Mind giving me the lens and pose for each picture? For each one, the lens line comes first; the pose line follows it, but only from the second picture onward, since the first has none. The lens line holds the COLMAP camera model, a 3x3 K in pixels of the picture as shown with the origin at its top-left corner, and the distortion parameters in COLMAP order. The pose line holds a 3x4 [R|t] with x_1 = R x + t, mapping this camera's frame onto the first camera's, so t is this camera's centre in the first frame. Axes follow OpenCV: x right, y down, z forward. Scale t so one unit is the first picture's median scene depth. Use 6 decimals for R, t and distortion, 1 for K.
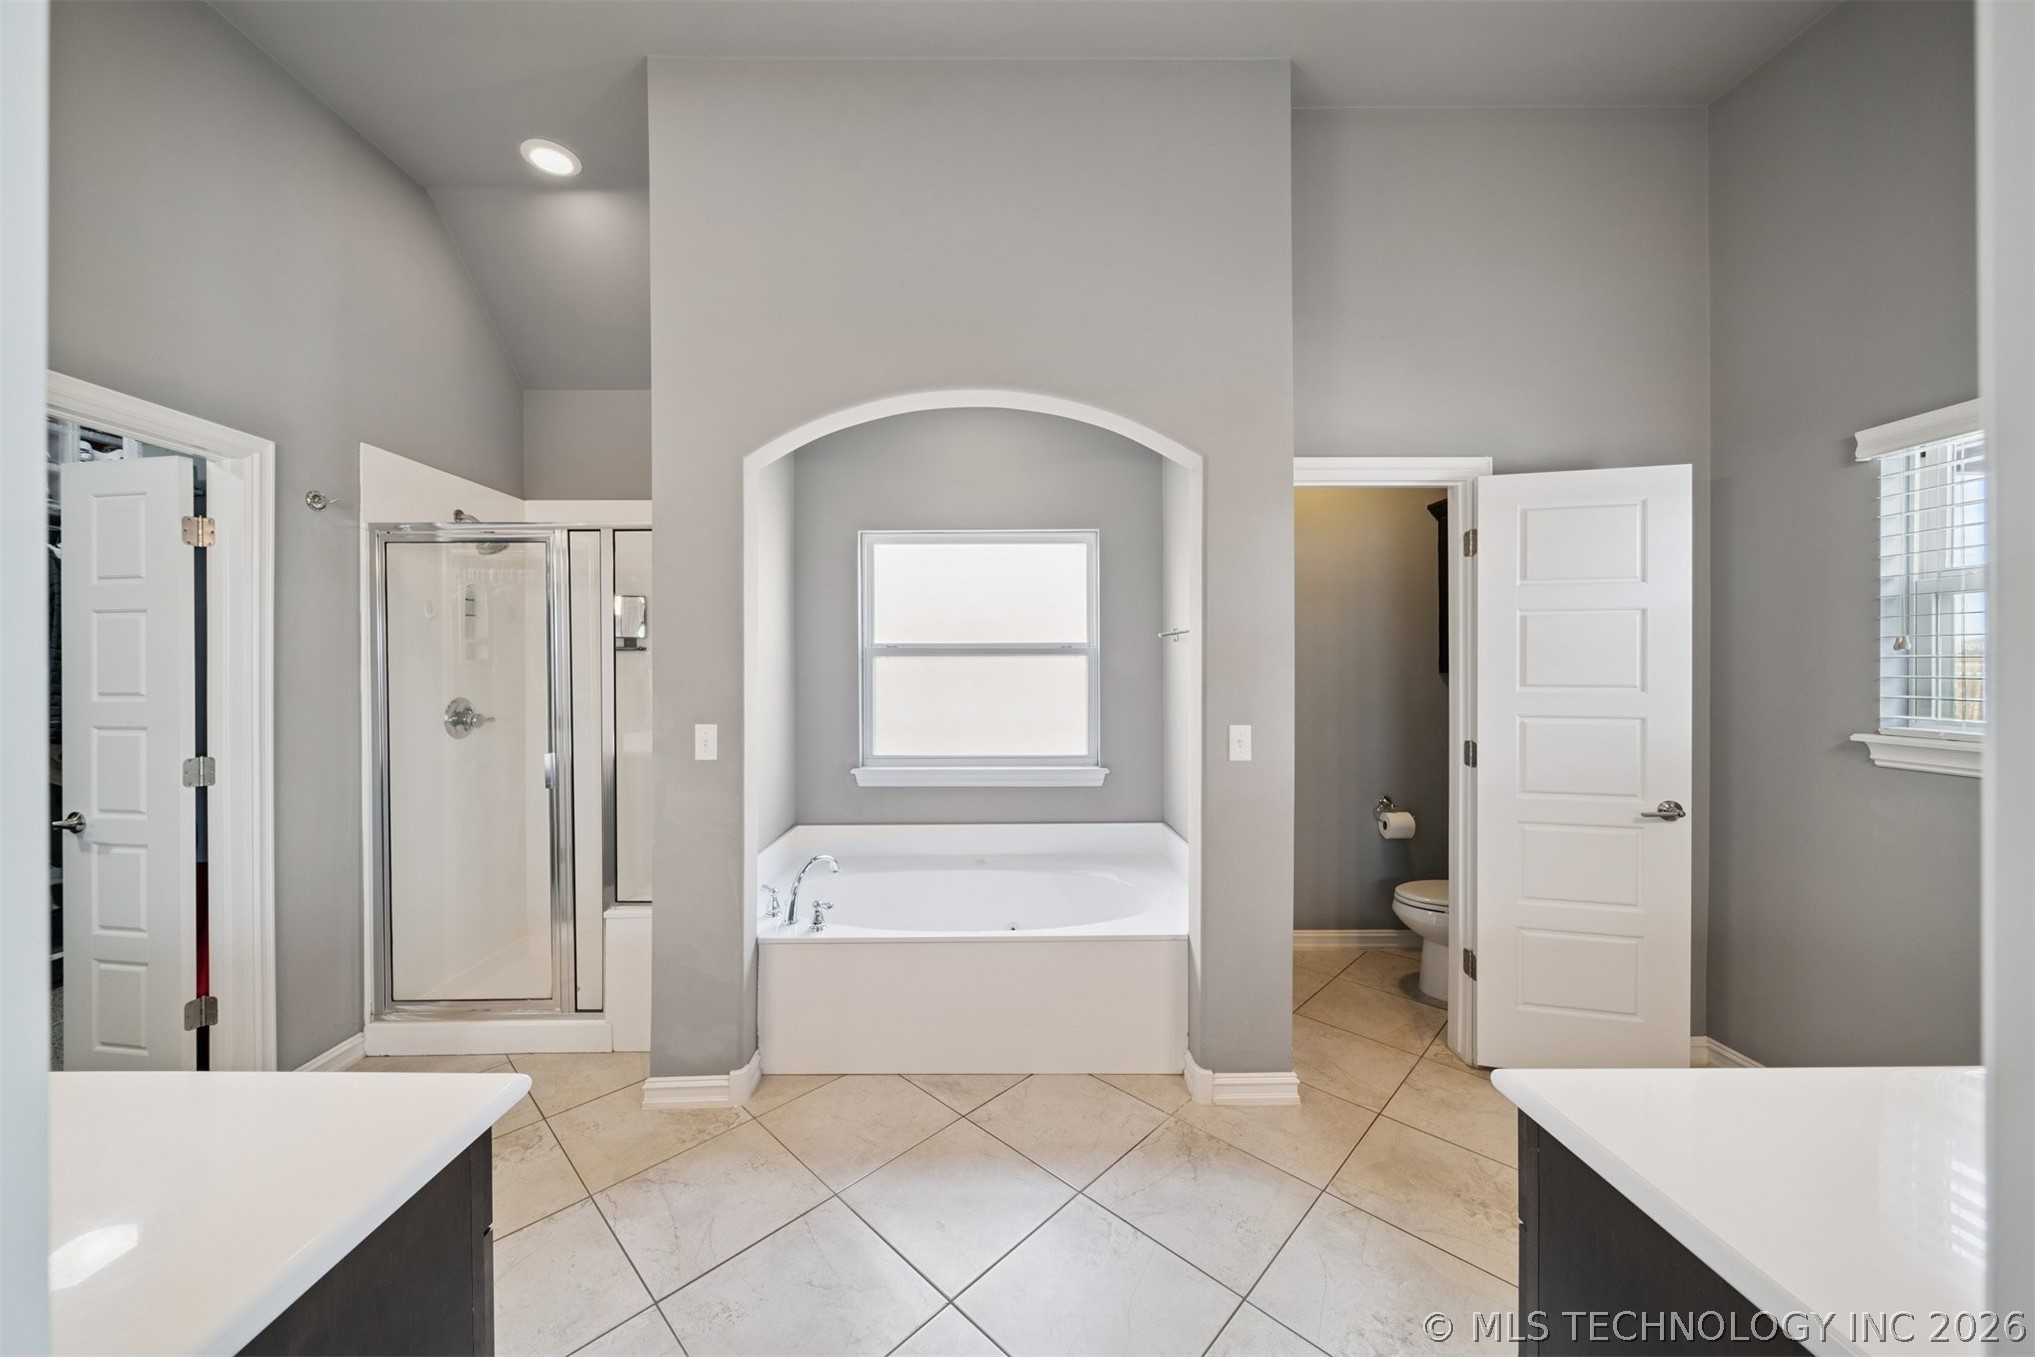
lens RADIAL K [[712.3, 0, 1010.9], [0, 712.3, 674.5], [0, 0, 1]] dist [-0.003132, -0.000477]
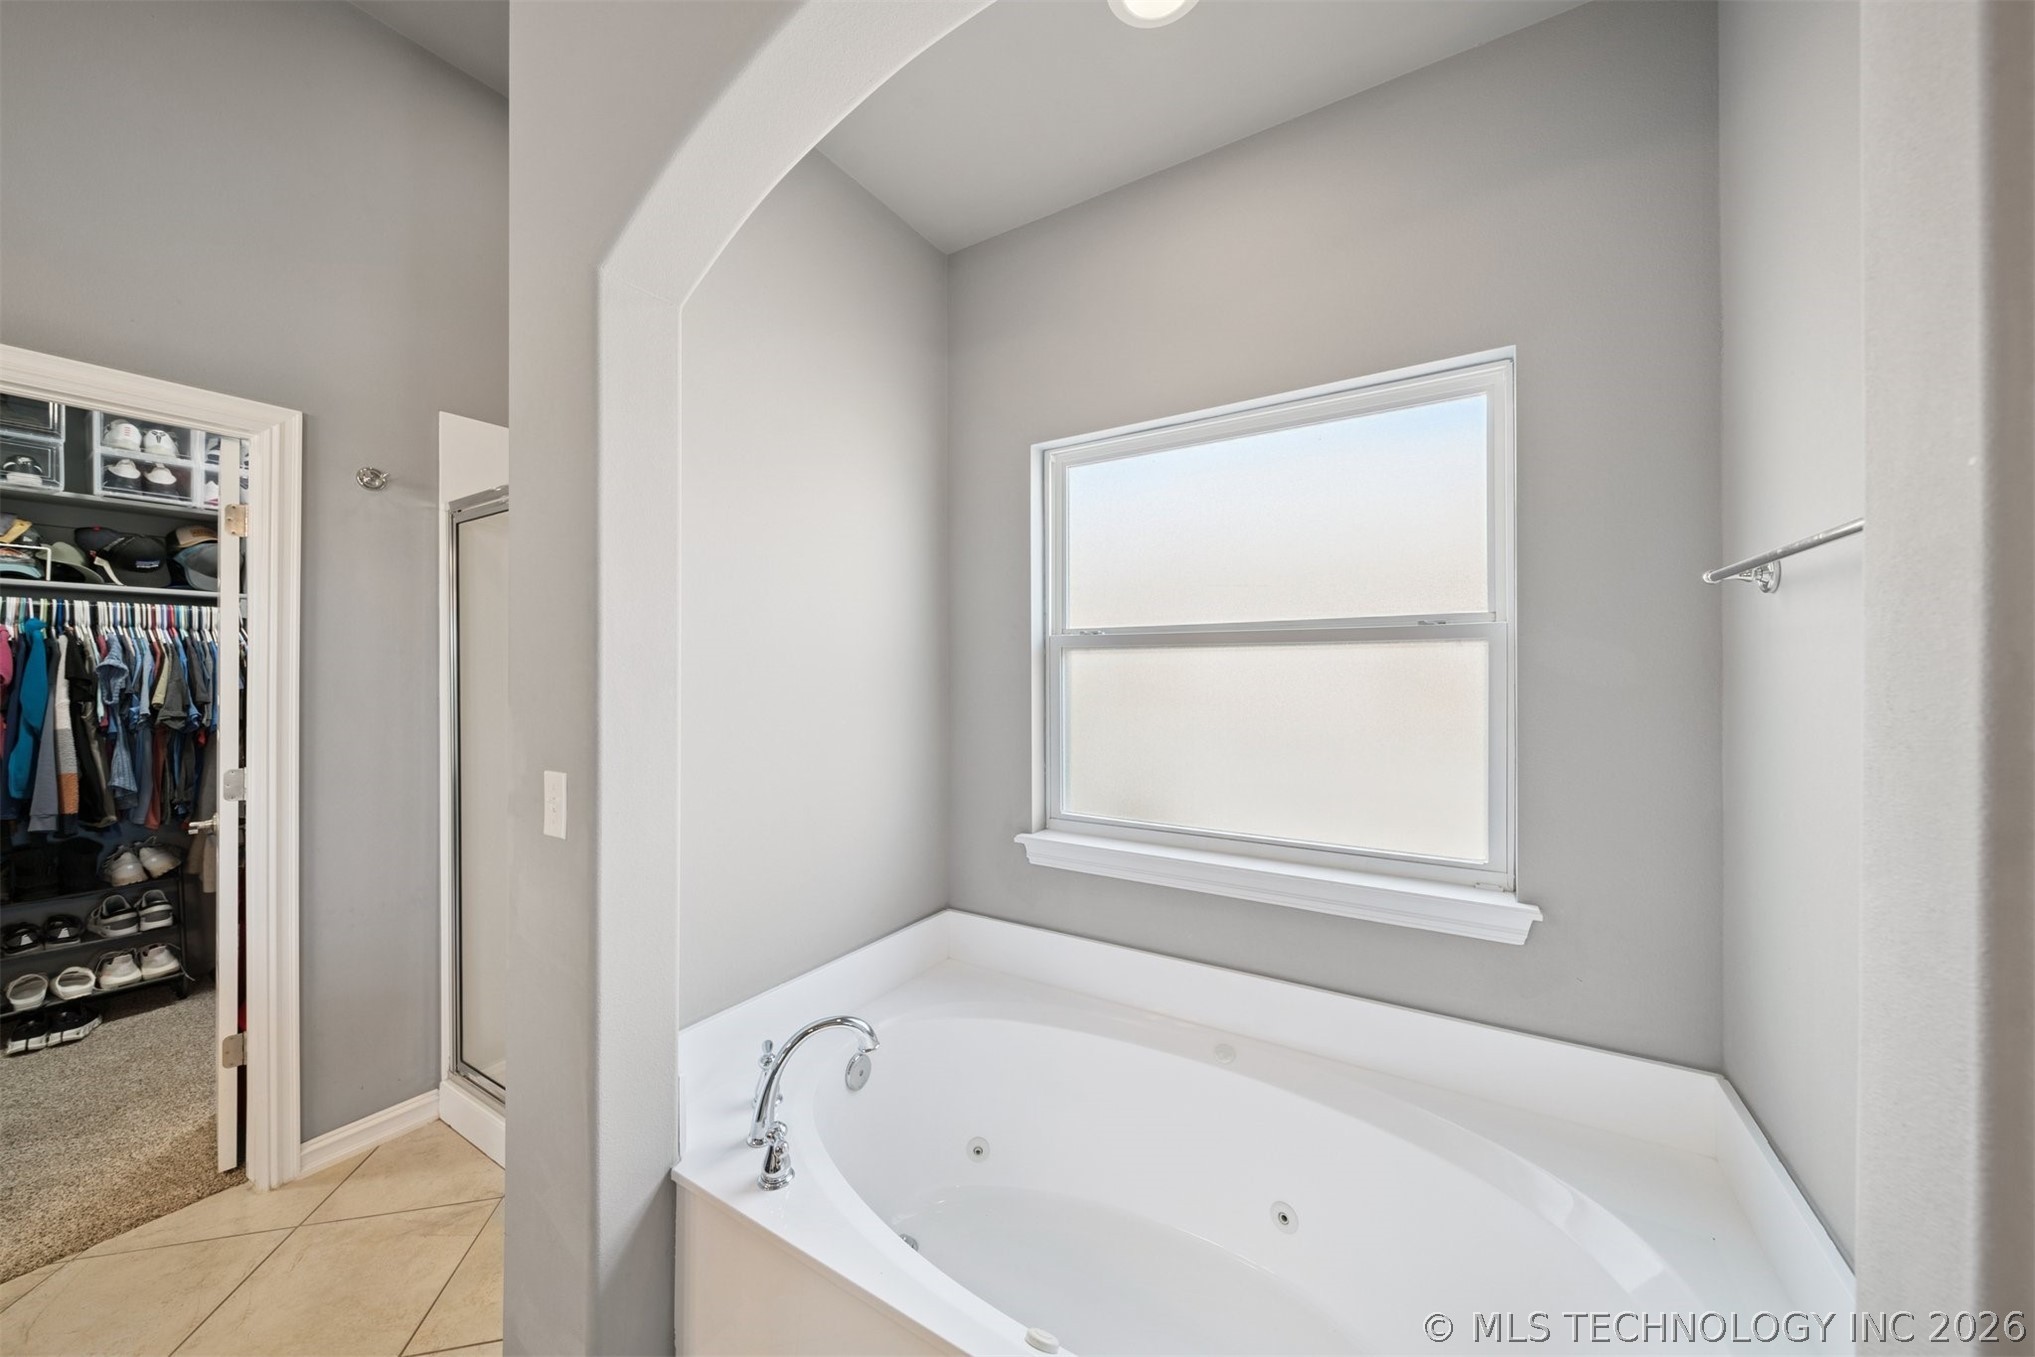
lens RADIAL K [[712.3, 0, 1017.9], [0, 712.3, 673.2], [0, 0, 1]] dist [-0.003132, -0.000477]
pose [[0.830893, 0.002532, -0.556426, 0.113860], [-0.004083, 0.999990, -0.001547, -0.004864], [0.556417, 0.003557, 0.830896, 0.483446]]
